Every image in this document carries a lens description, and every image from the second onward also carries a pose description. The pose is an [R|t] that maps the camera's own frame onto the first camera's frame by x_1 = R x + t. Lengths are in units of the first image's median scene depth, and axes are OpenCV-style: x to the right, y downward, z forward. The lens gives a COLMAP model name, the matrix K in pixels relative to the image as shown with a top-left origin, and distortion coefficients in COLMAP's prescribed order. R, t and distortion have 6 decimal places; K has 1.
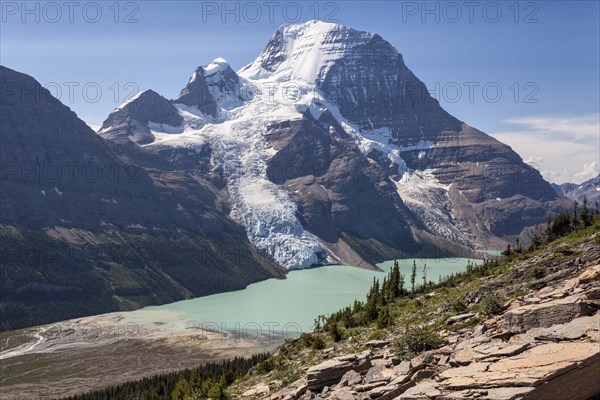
lens RADIAL K [[572.1, 0, 299.5], [0, 572.1, 201.0], [0, 0, 1]] dist [0.013773, 0.000000]
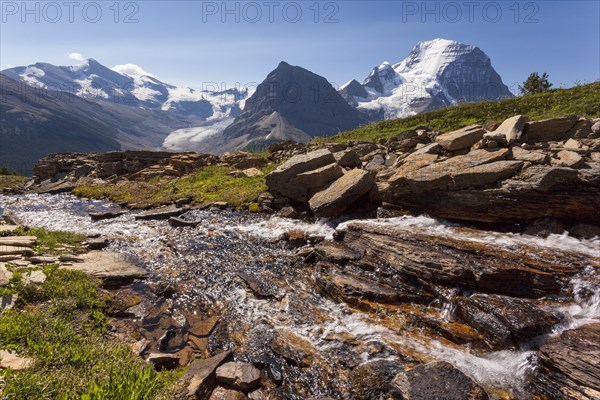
lens RADIAL K [[281.3, 0, 301.8], [0, 281.3, 197.0], [0, 0, 1]] dist [0.002154, 0.000533]
pose [[0.948907, 0.132127, -0.286562, -0.094503], [-0.064585, 0.970214, 0.233480, -0.003344], [0.308875, -0.203043, 0.929177, -0.125149]]
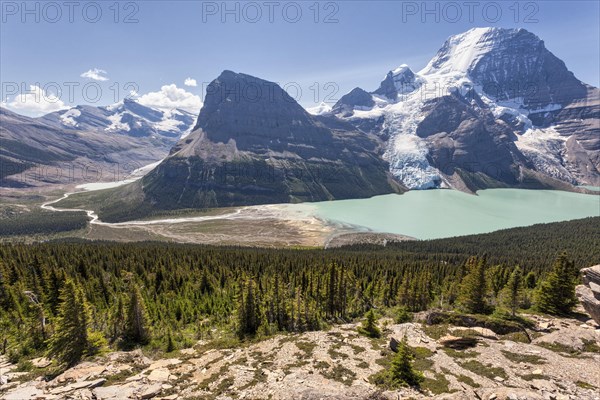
lens RADIAL K [[281.3, 0, 297.9], [0, 281.3, 198.8], [0, 0, 1]] dist [0.002154, 0.000533]
pose [[0.850301, 0.093107, -0.517995, 0.082163], [-0.005437, 0.985729, 0.168255, 0.008039], [0.526268, -0.140251, 0.838673, 0.094715]]
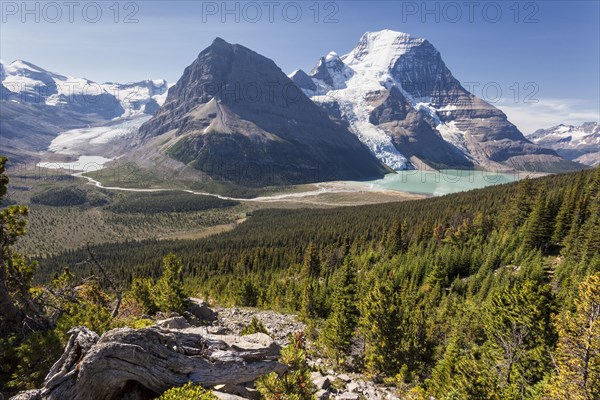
lens RADIAL K [[324.3, 0, 301.1], [0, 324.3, 197.0], [0, 0, 1]] dist [-0.006894, 0.000700]
pose [[0.992940, 0.068754, -0.096664, -0.140424], [-0.050674, 0.982651, 0.178410, 0.019384], [0.107253, -0.172252, 0.979197, -0.075806]]
